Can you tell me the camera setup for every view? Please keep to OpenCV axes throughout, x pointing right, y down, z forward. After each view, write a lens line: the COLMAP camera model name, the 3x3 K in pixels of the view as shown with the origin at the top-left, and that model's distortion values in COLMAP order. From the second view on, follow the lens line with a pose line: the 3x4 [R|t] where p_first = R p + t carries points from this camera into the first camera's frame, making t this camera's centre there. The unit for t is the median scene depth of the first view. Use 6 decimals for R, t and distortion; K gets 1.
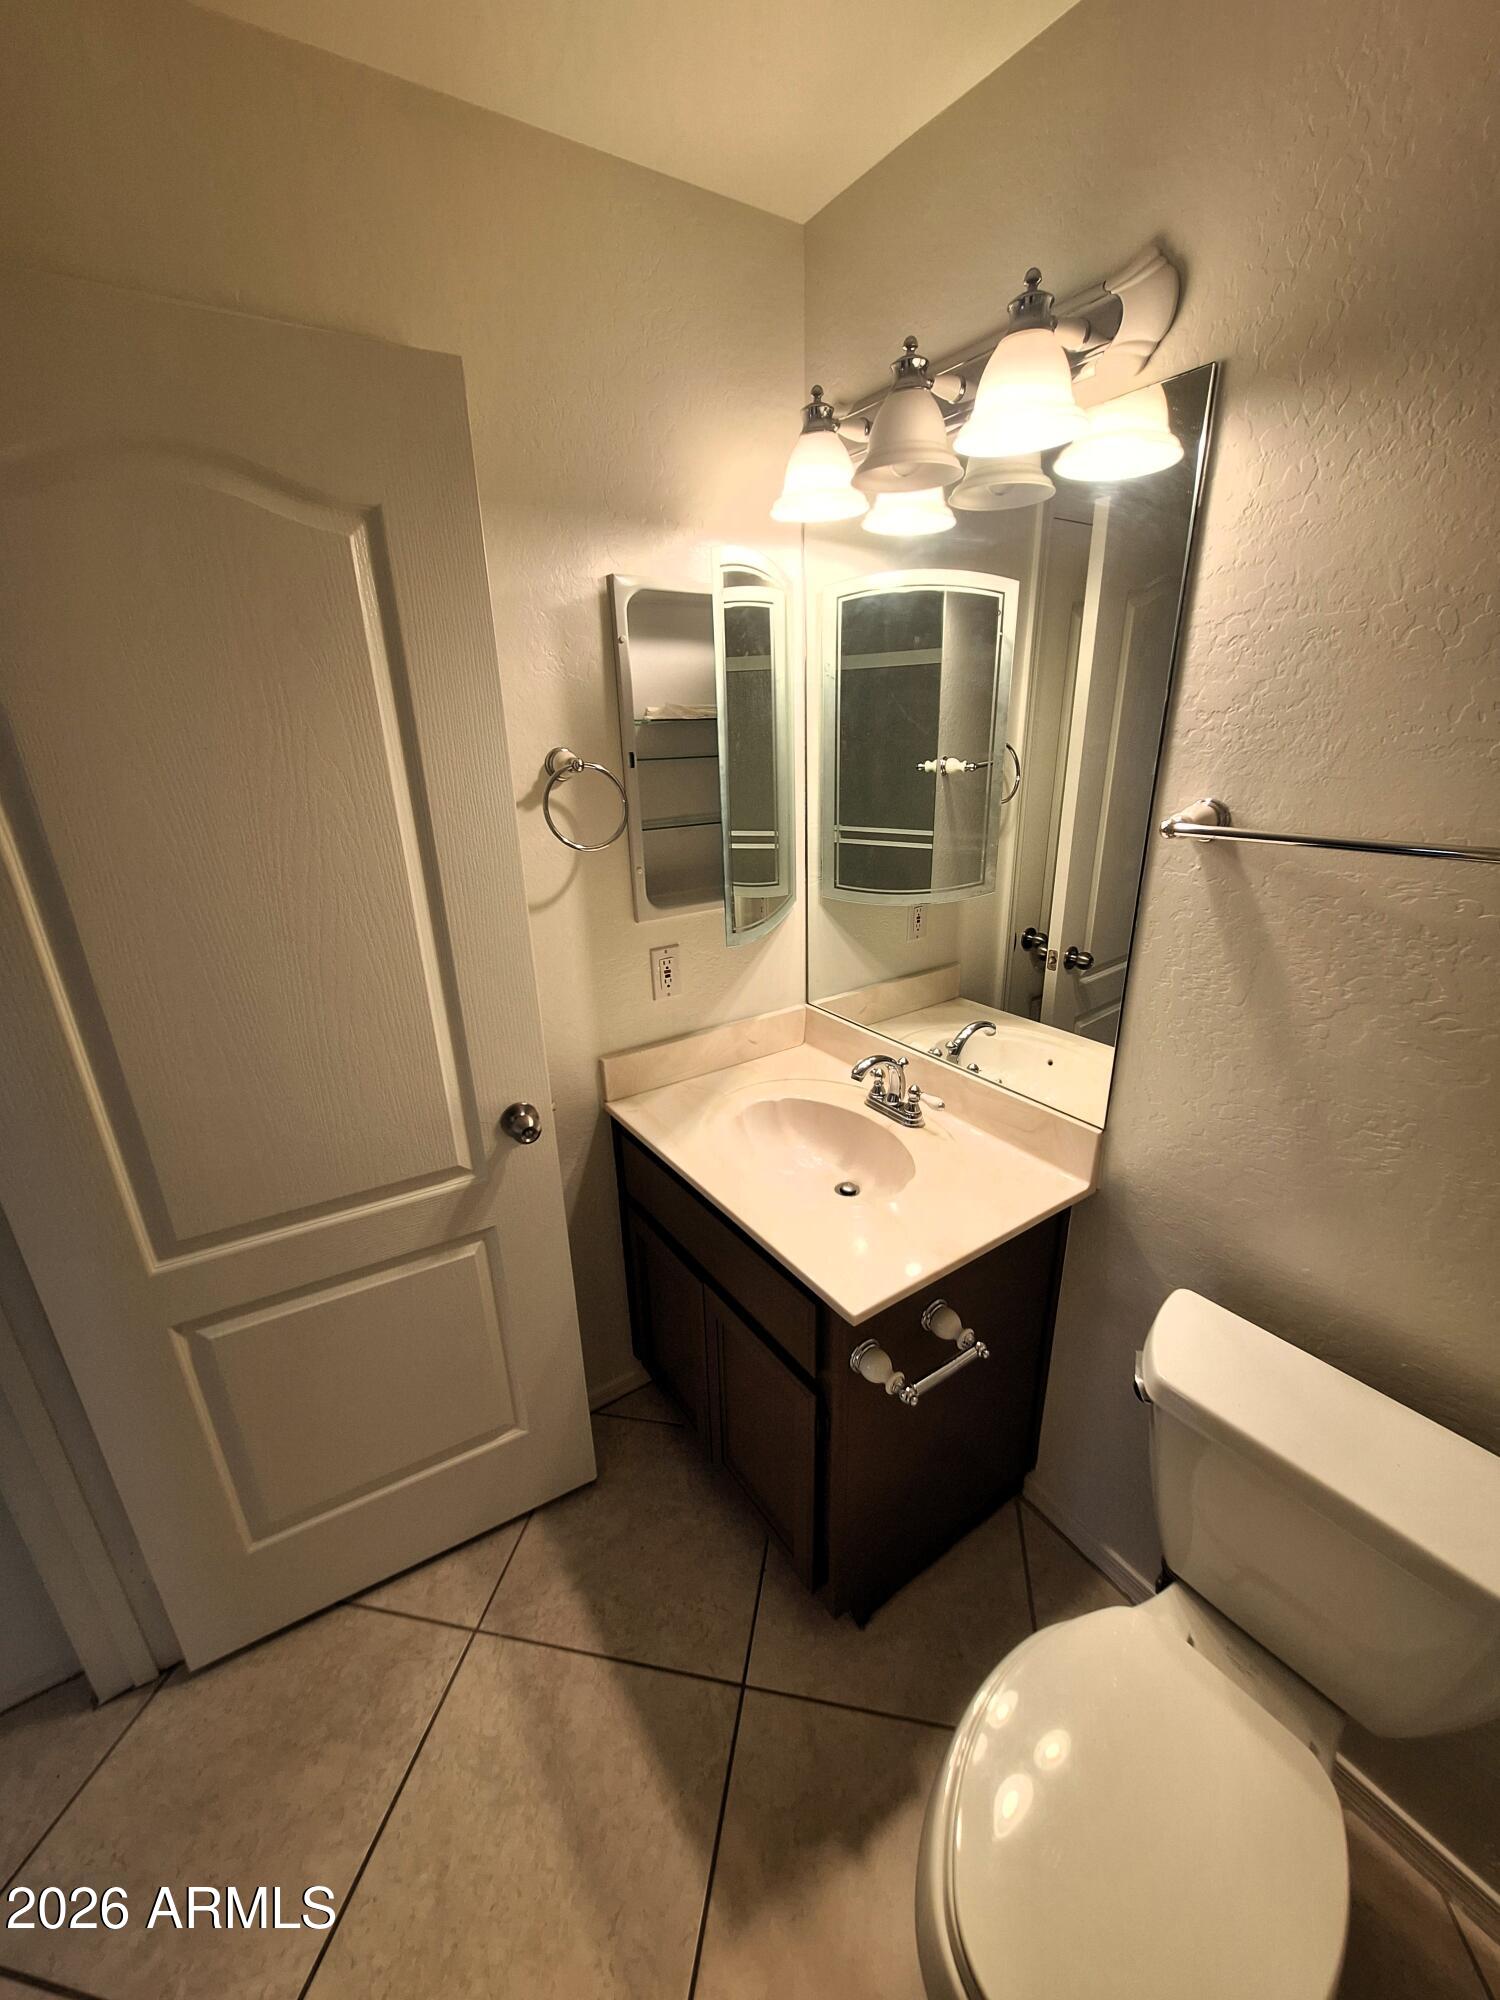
lens RADIAL K [[795.9, 0, 748.5], [0, 795.9, 1007.4], [0, 0, 1]] dist [-0.003444, 0.001986]
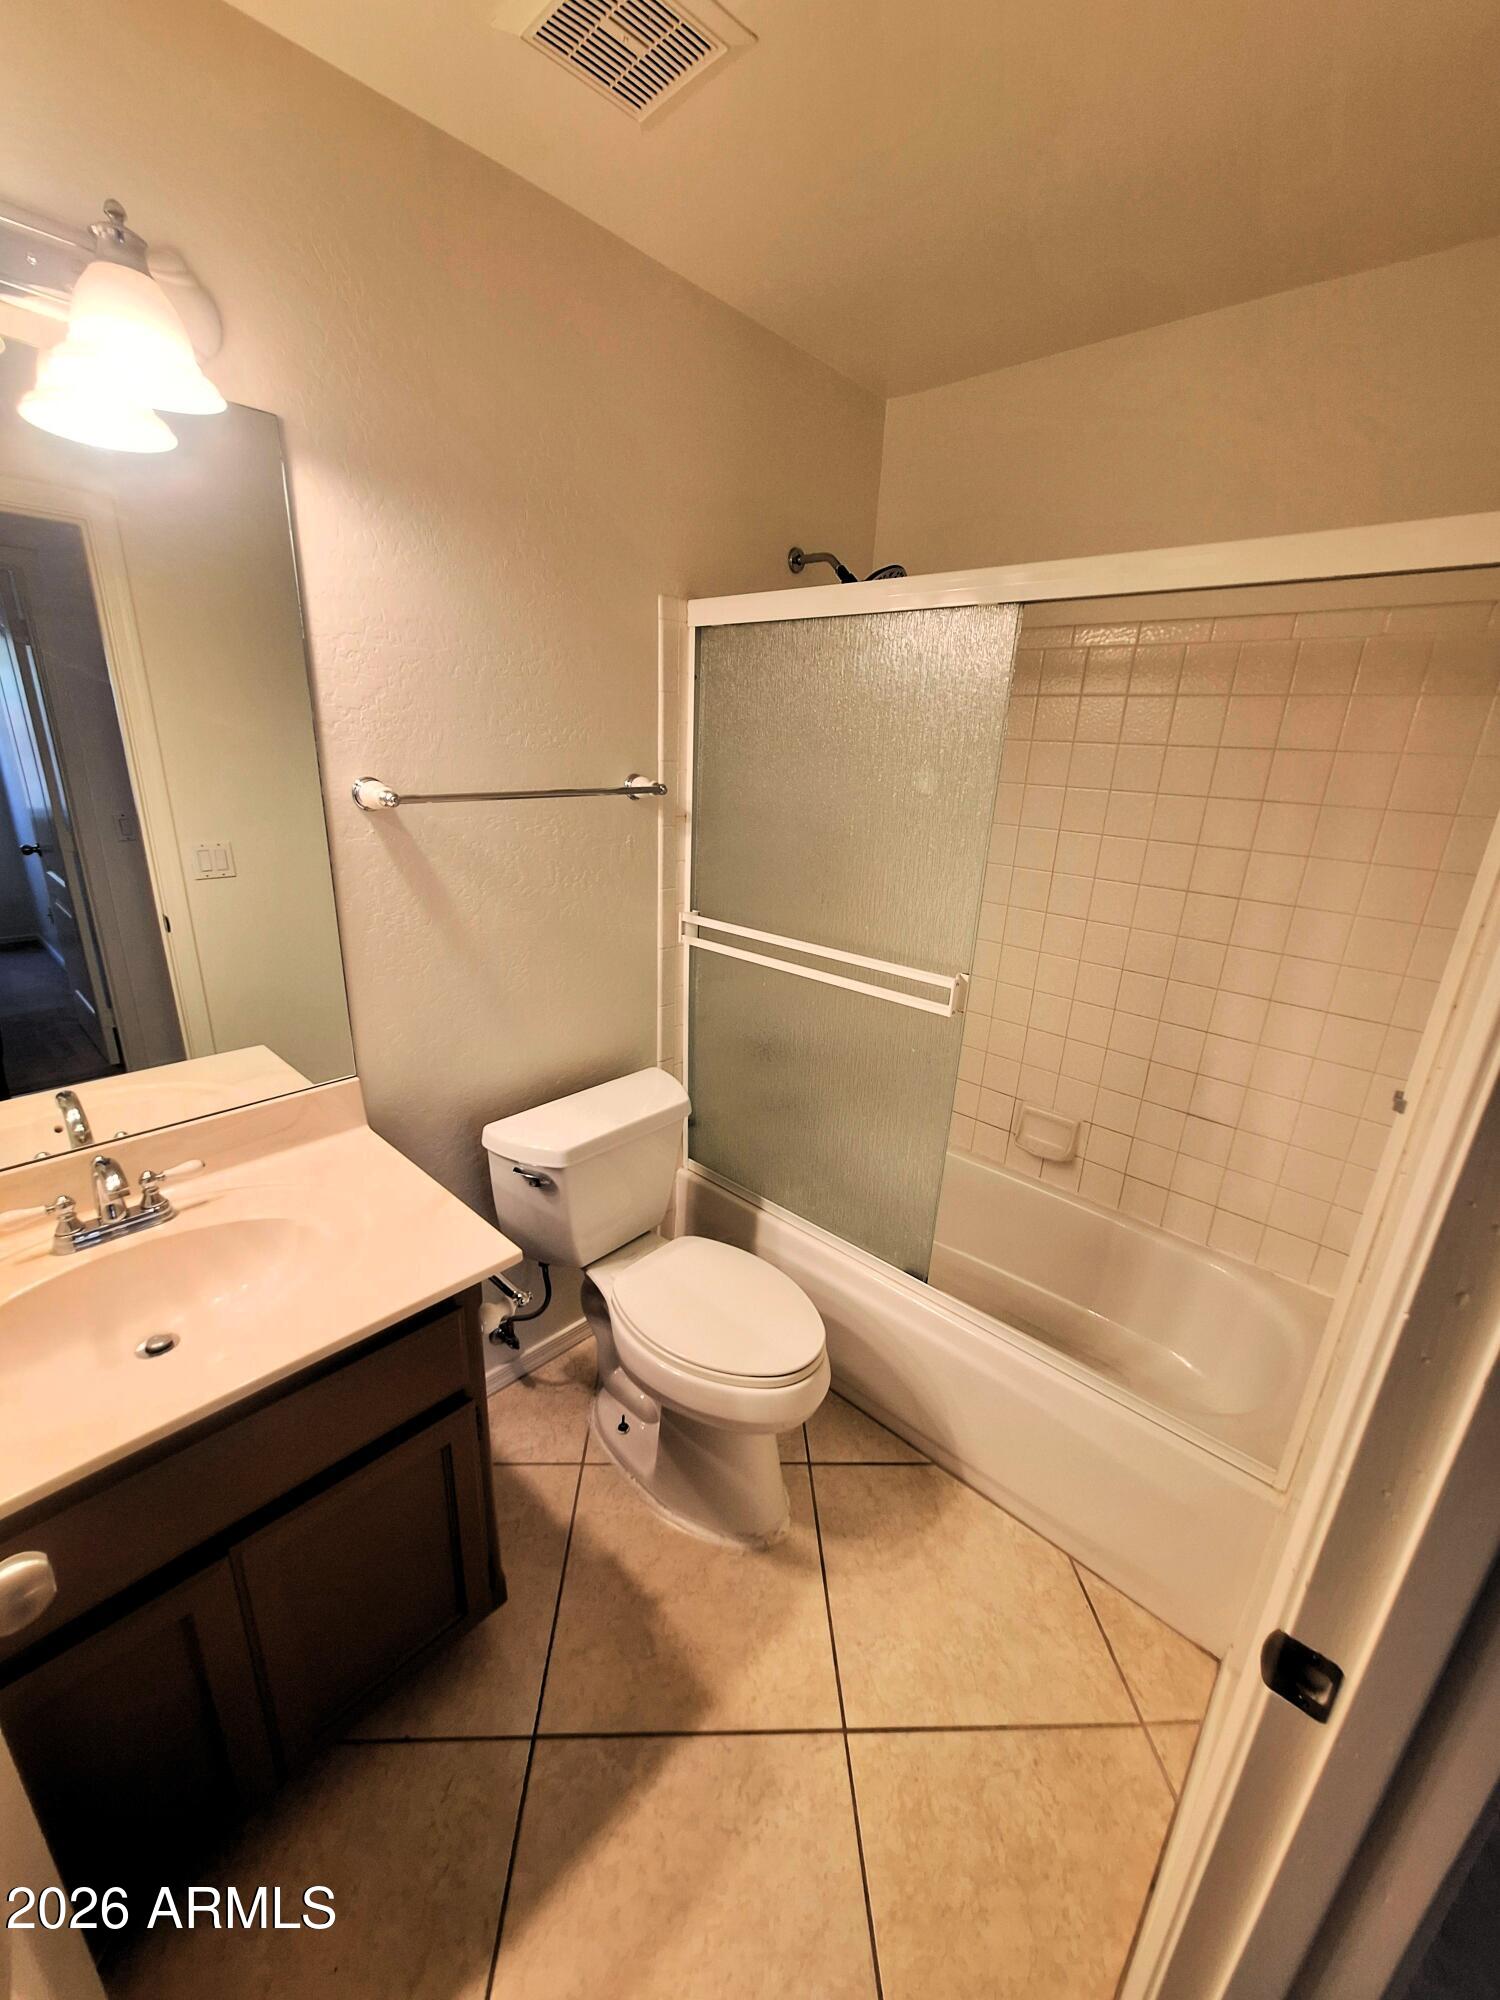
lens RADIAL K [[795.9, 0, 747.0], [0, 795.9, 1002.5], [0, 0, 1]] dist [-0.003444, 0.001986]
pose [[-0.230831, -0.292435, 0.928008, -0.788112], [0.302867, 0.884788, 0.354150, -0.191669], [-0.924656, 0.362811, -0.115668, 0.654733]]
